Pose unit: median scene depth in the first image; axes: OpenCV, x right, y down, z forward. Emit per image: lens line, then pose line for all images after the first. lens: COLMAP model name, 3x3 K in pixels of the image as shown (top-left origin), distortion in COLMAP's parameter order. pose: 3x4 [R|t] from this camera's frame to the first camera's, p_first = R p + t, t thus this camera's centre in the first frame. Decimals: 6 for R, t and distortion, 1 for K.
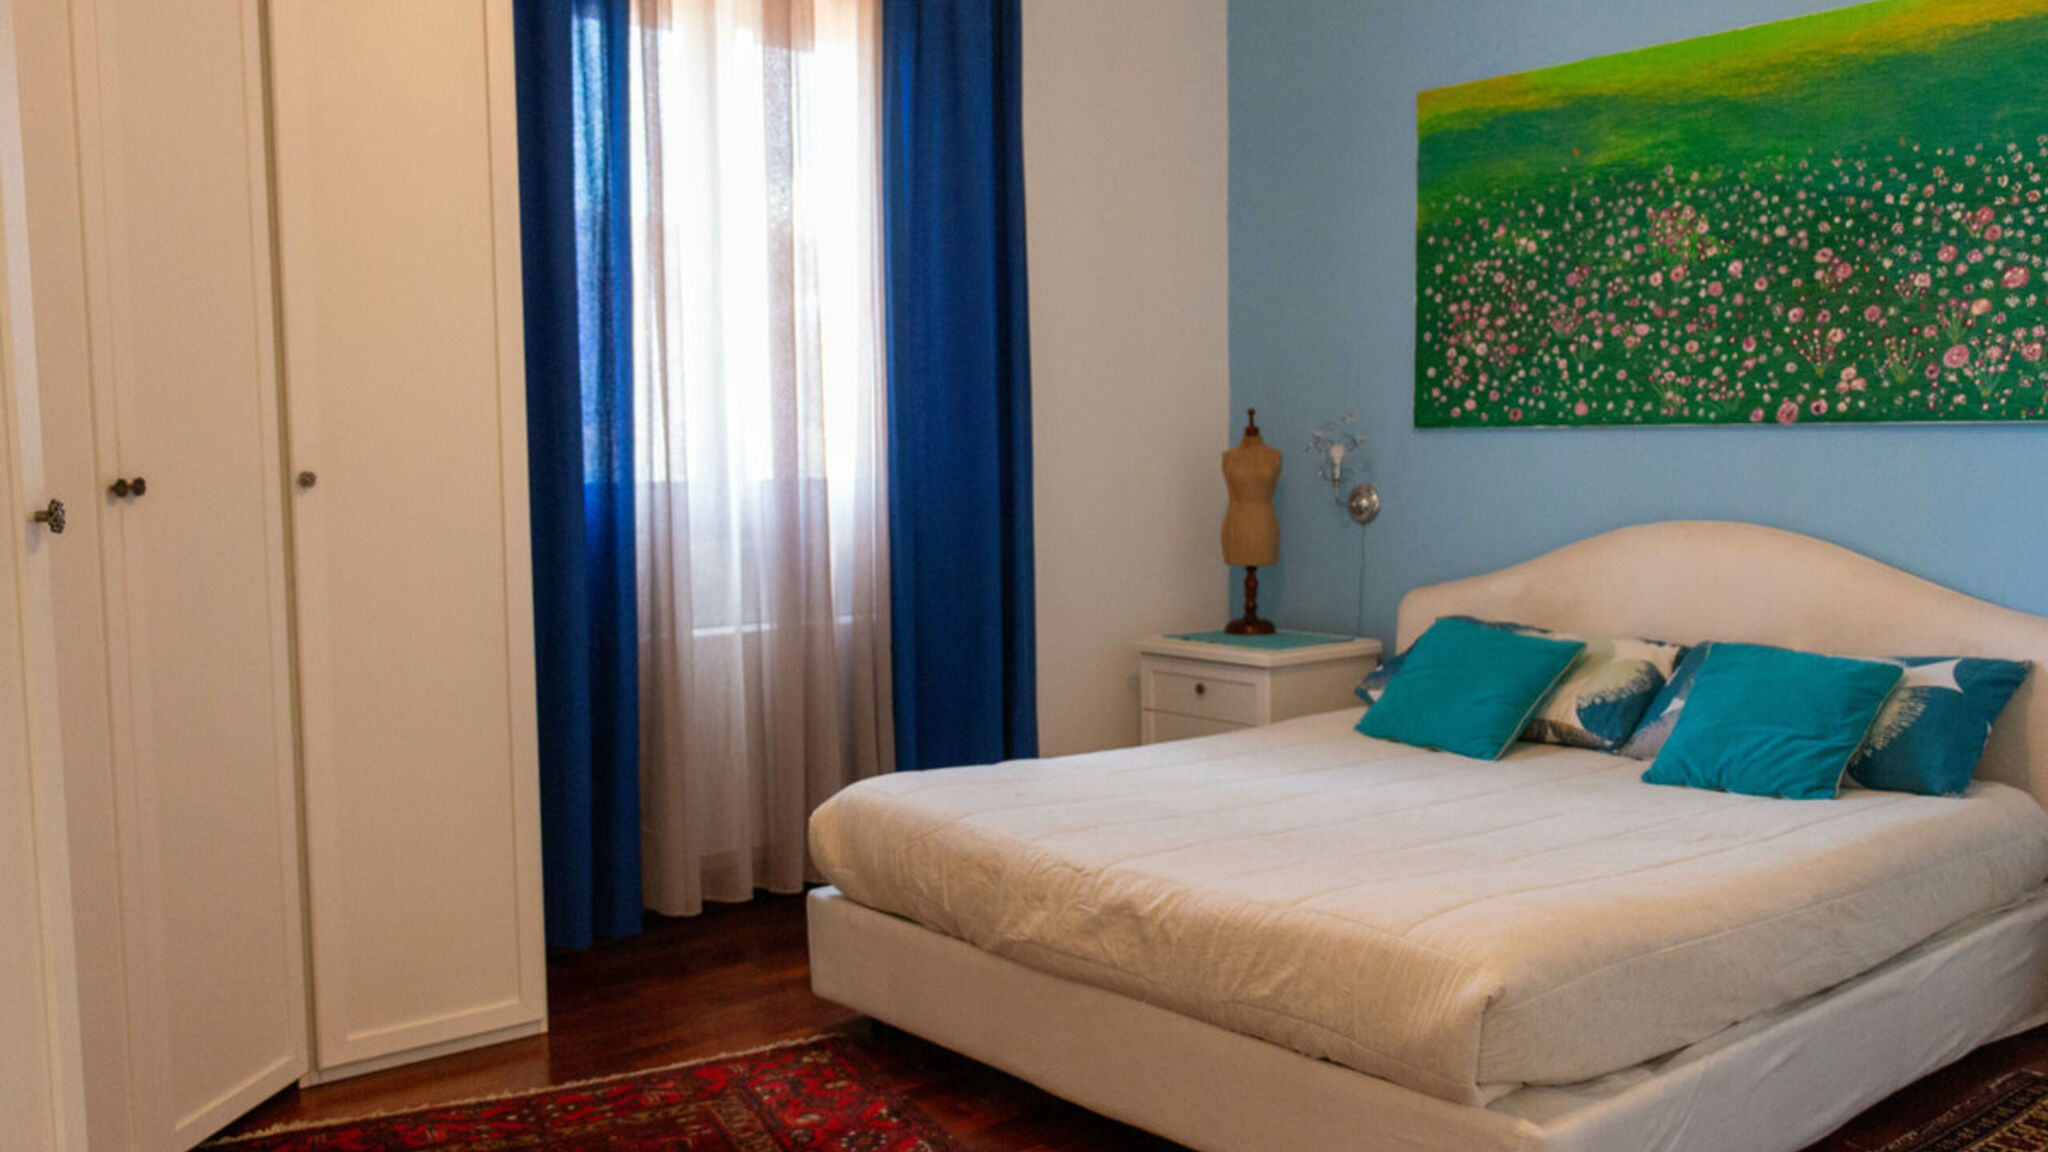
lens RADIAL K [[1762.4, 0, 1024.3], [0, 1762.4, 577.9], [0, 0, 1]] dist [0.001278, 0.000333]
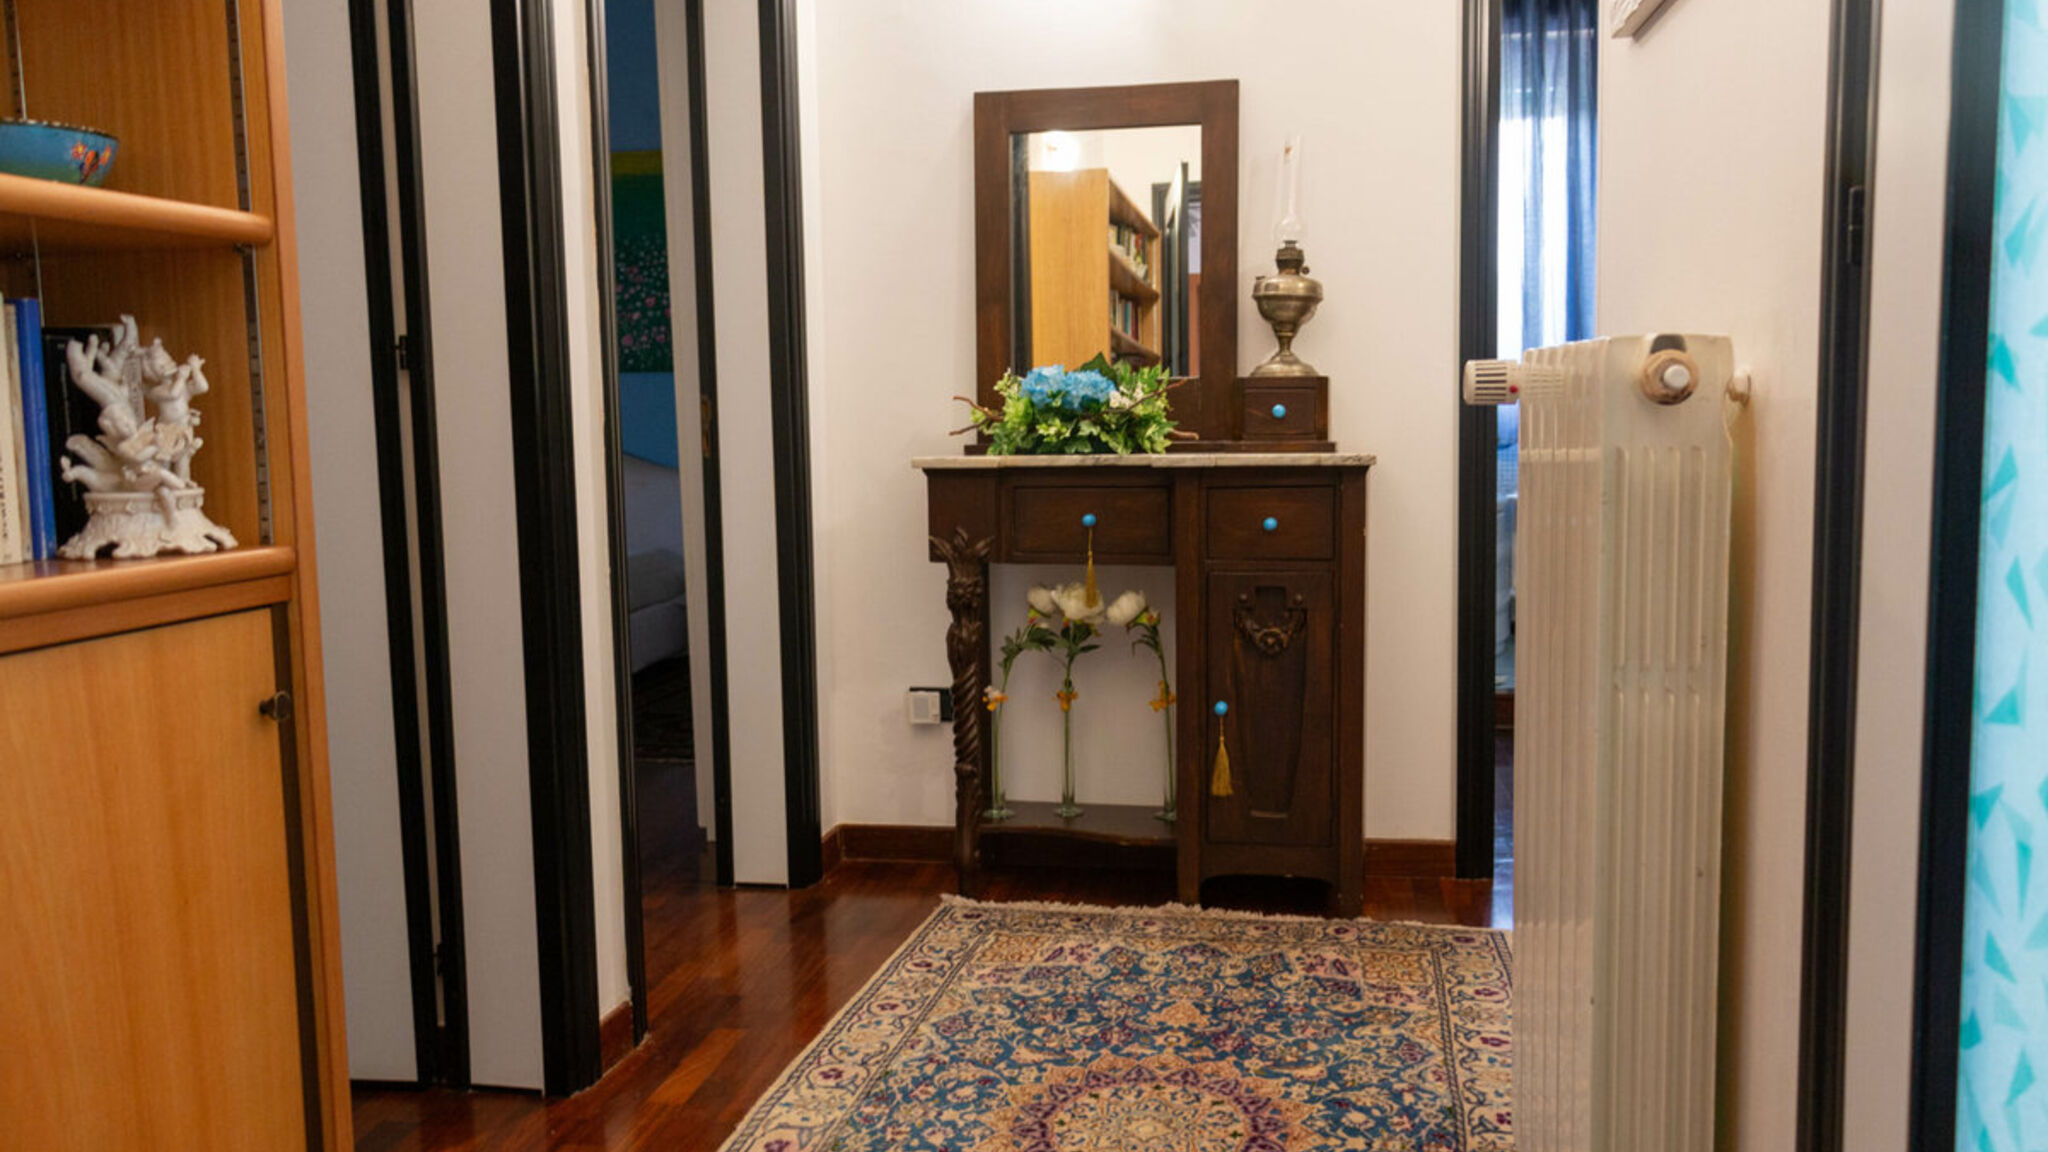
lens RADIAL K [[1762.4, 0, 1025.2], [0, 1762.4, 576.6], [0, 0, 1]] dist [0.001278, 0.000333]
pose [[0.798026, -0.070340, 0.598504, -0.326993], [0.055508, 0.997522, 0.043222, 0.080589], [-0.600061, -0.001271, 0.799953, -0.873398]]
